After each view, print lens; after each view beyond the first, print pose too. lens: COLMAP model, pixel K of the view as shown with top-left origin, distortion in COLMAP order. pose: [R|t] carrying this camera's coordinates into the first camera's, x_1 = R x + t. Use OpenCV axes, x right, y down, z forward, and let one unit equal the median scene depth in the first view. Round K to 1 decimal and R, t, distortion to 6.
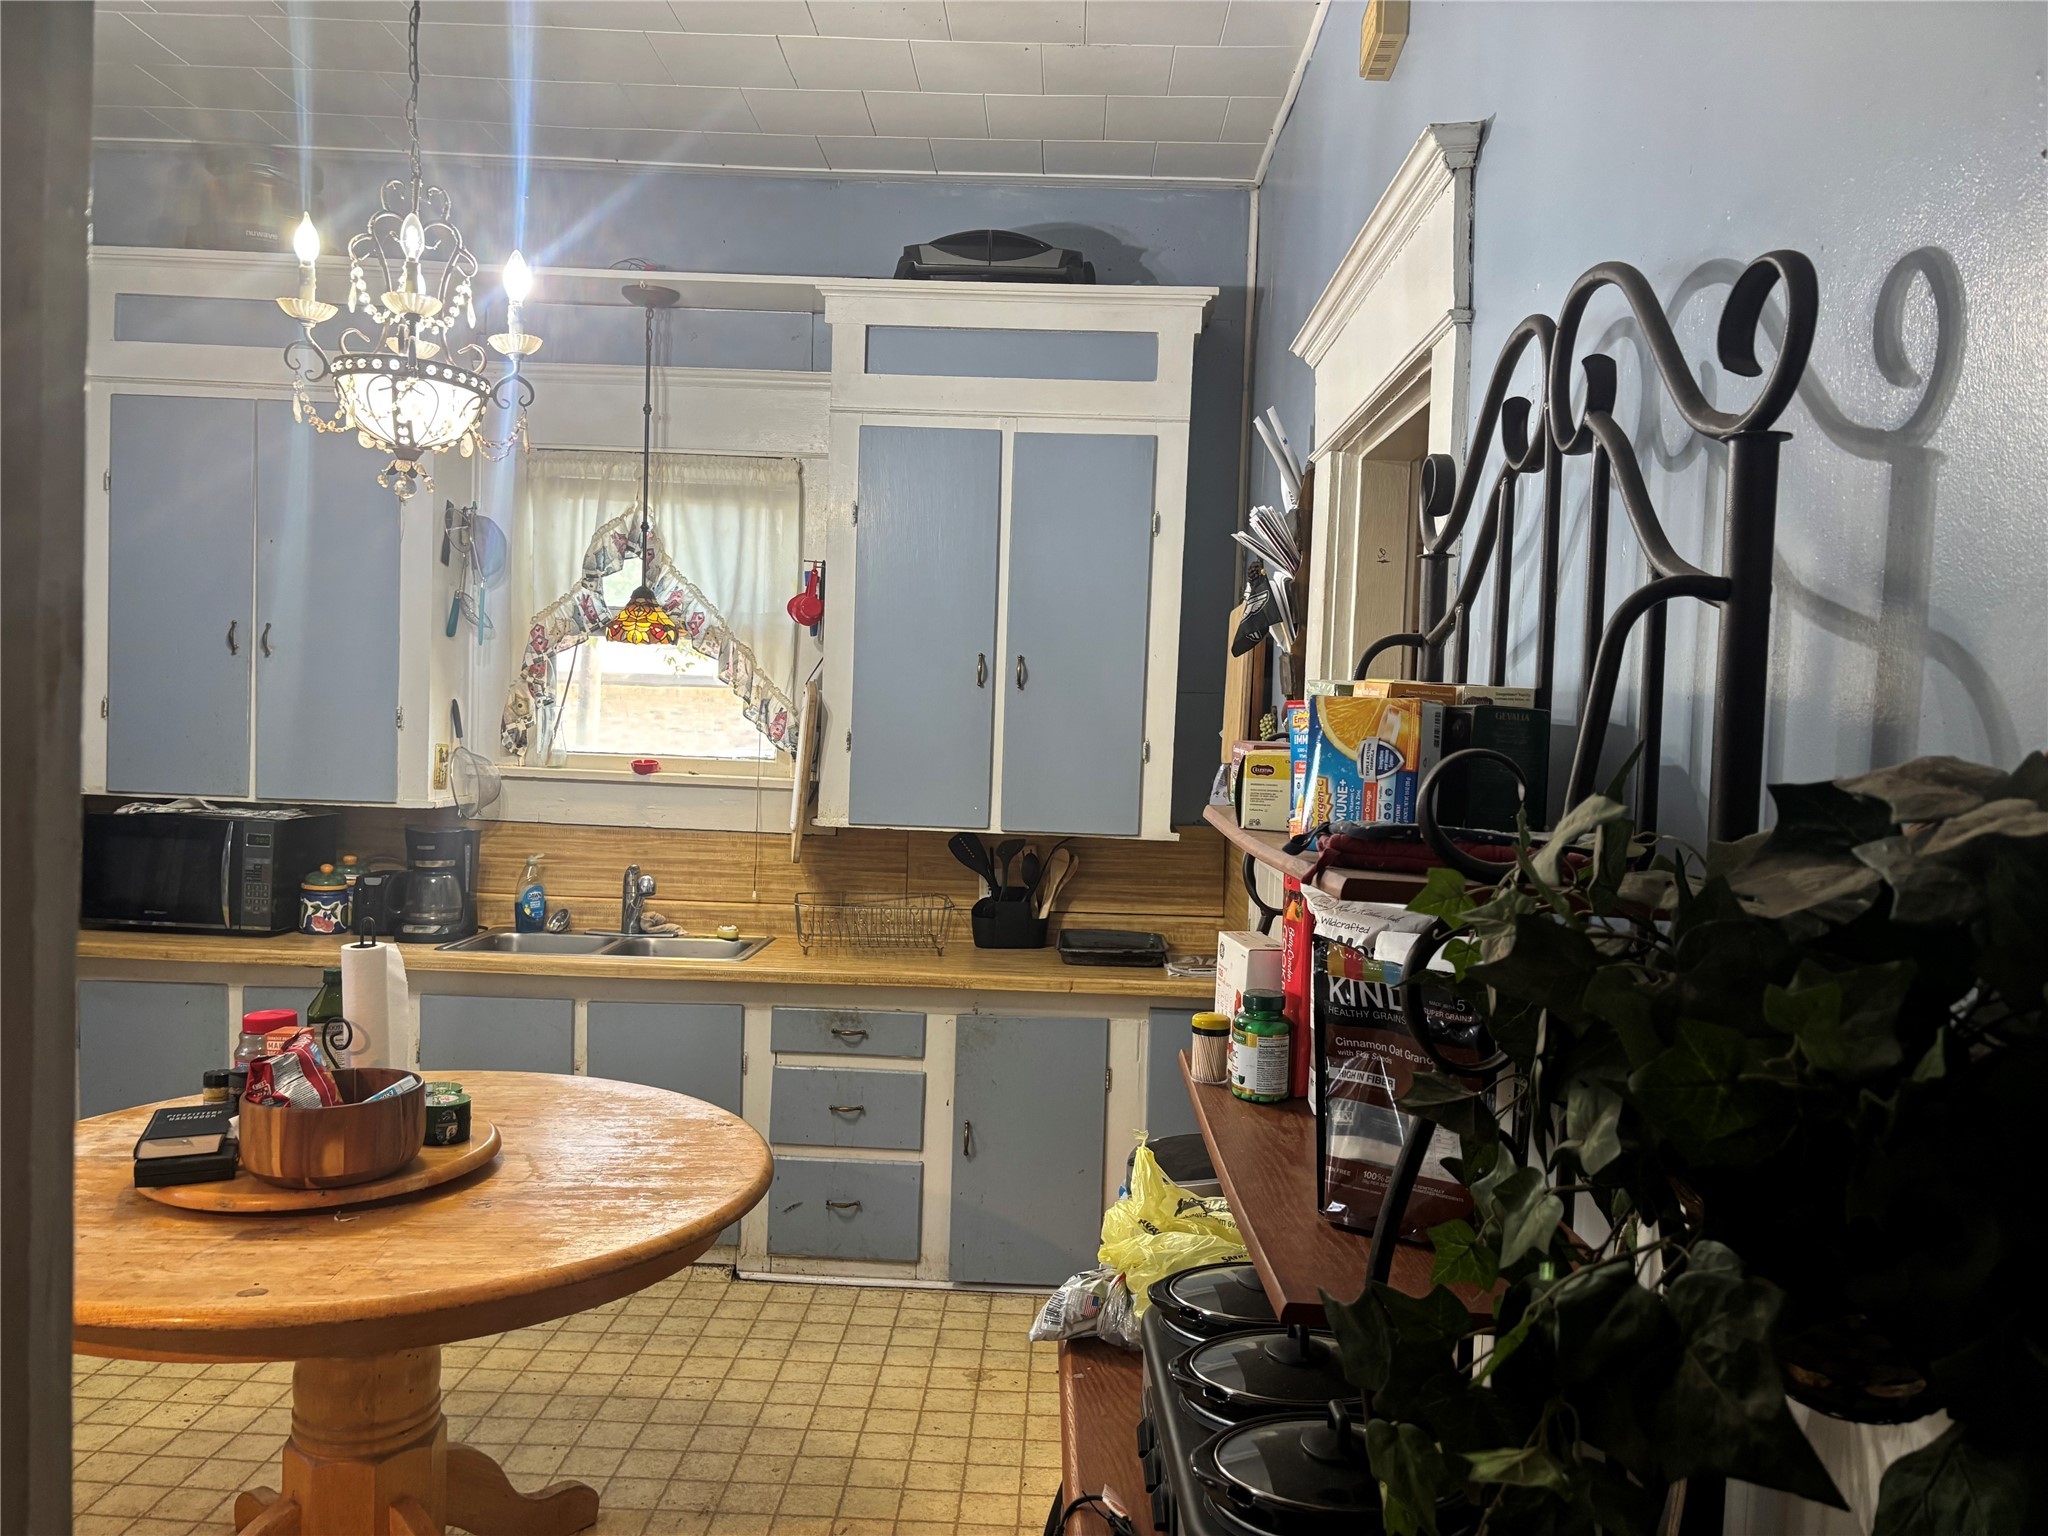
lens RADIAL K [[1541.7, 0, 1024.0], [0, 1541.7, 768.0], [0, 0, 1]] dist [0.008352, 0.002946]
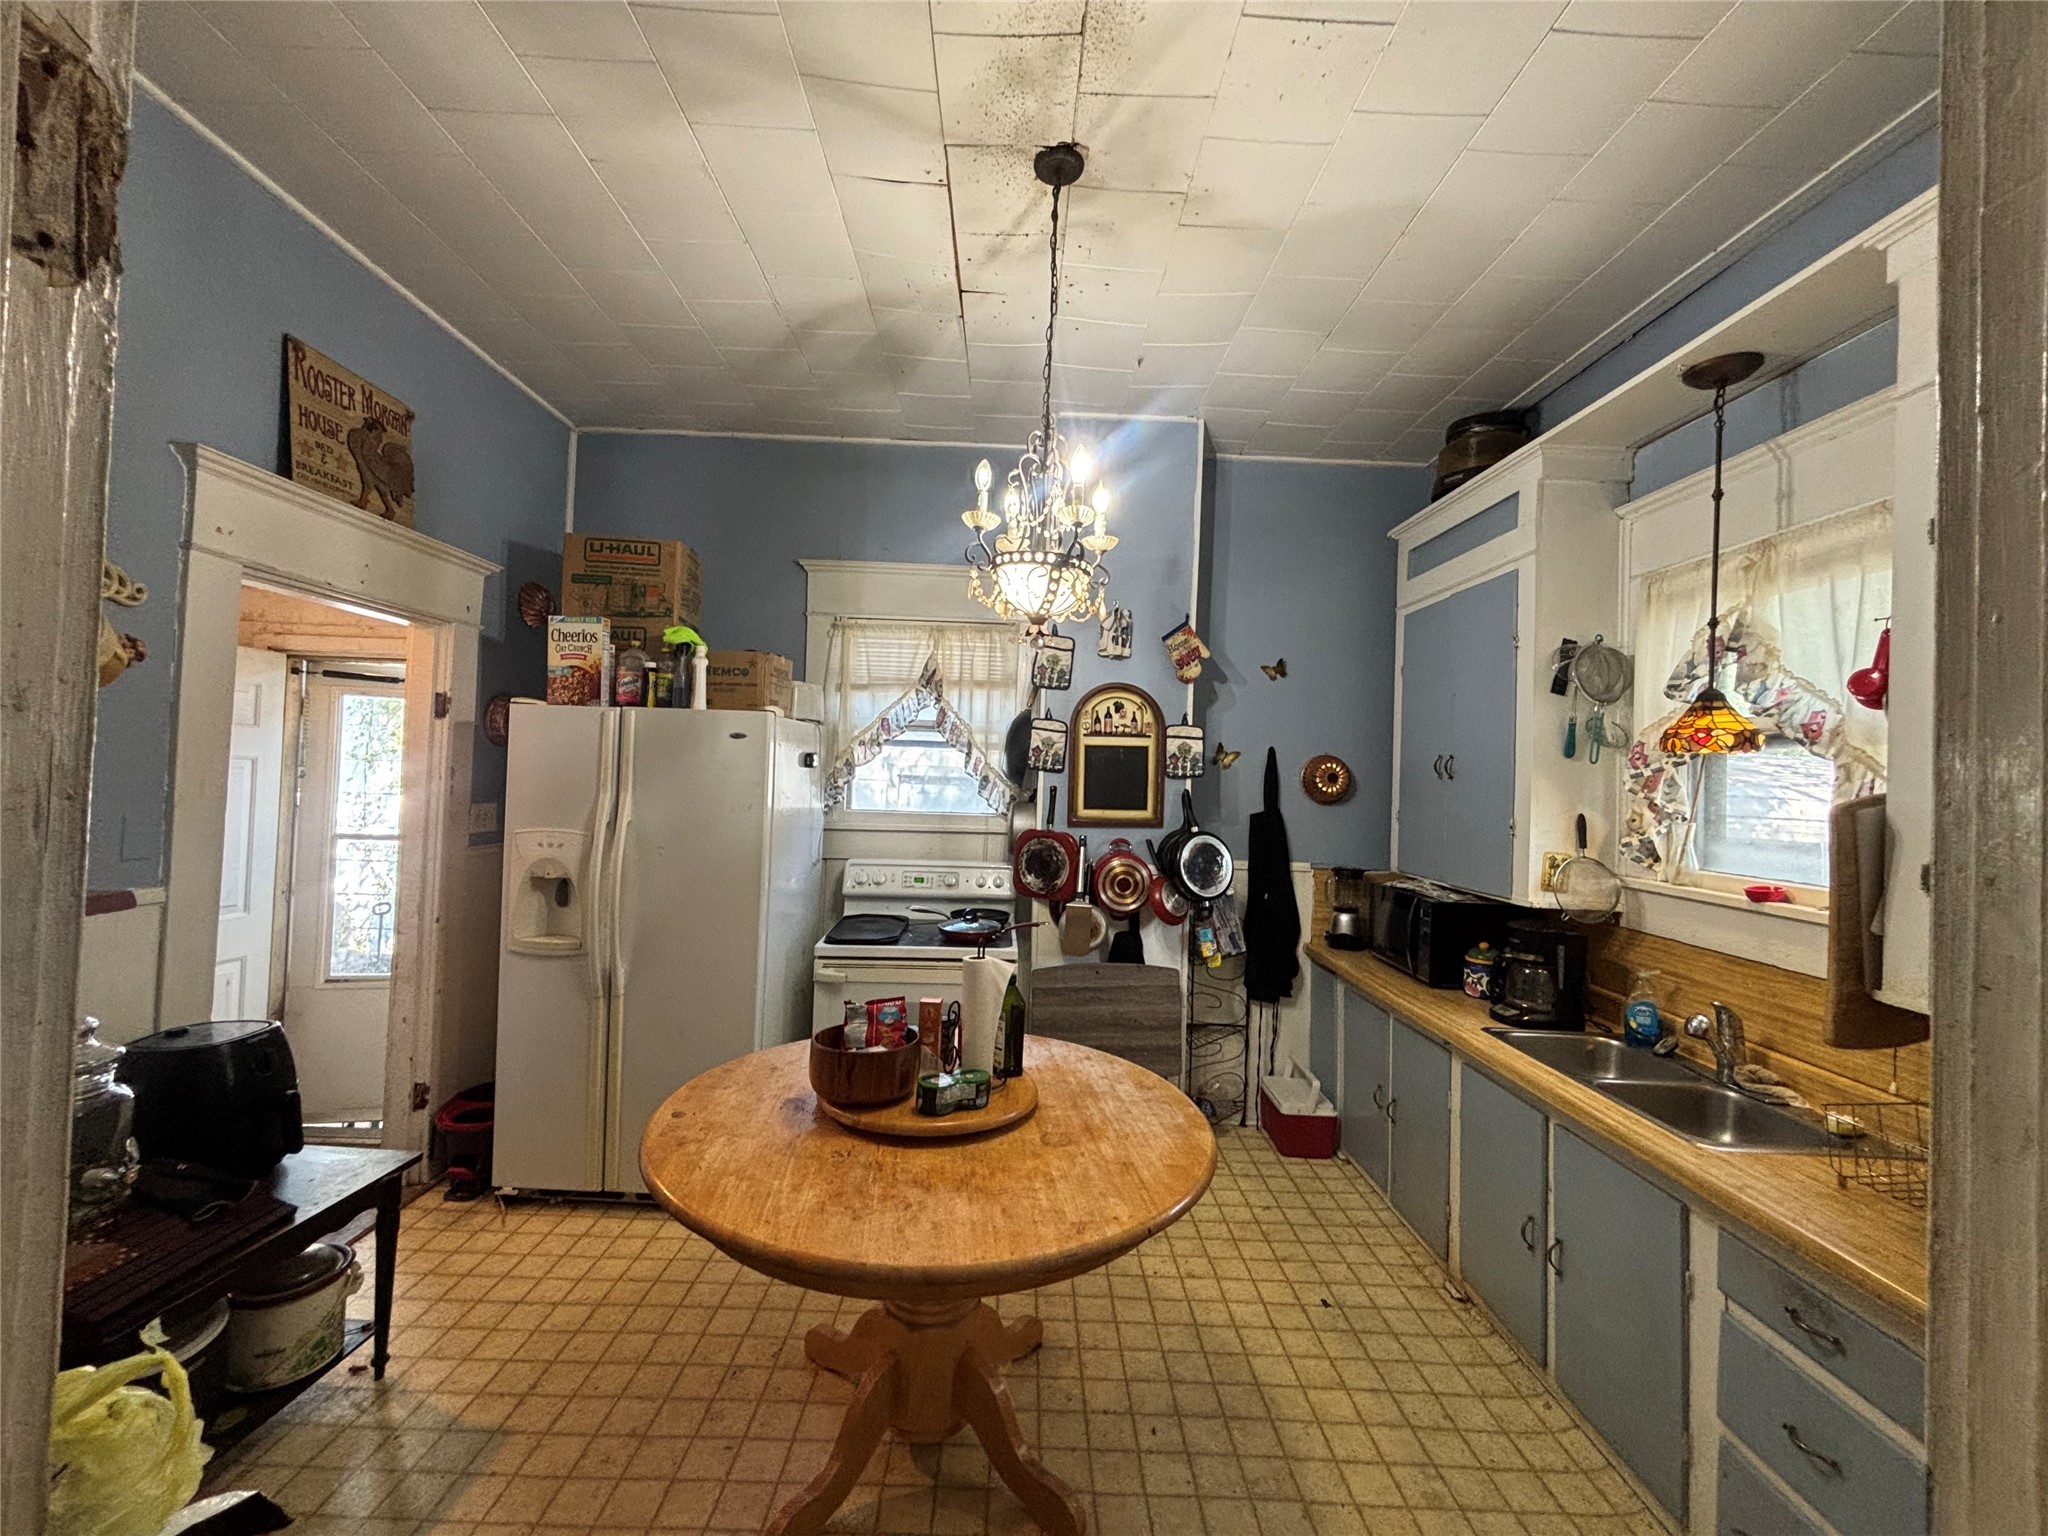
lens RADIAL K [[821.7, 0, 1024.0], [0, 821.7, 768.0], [0, 0, 1]] dist [0.000863, 0.000221]
pose [[0.052108, -0.044952, -0.997629, 0.205958], [-0.078520, 0.995709, -0.048967, -0.017167], [0.995550, 0.080886, 0.048355, 0.584310]]
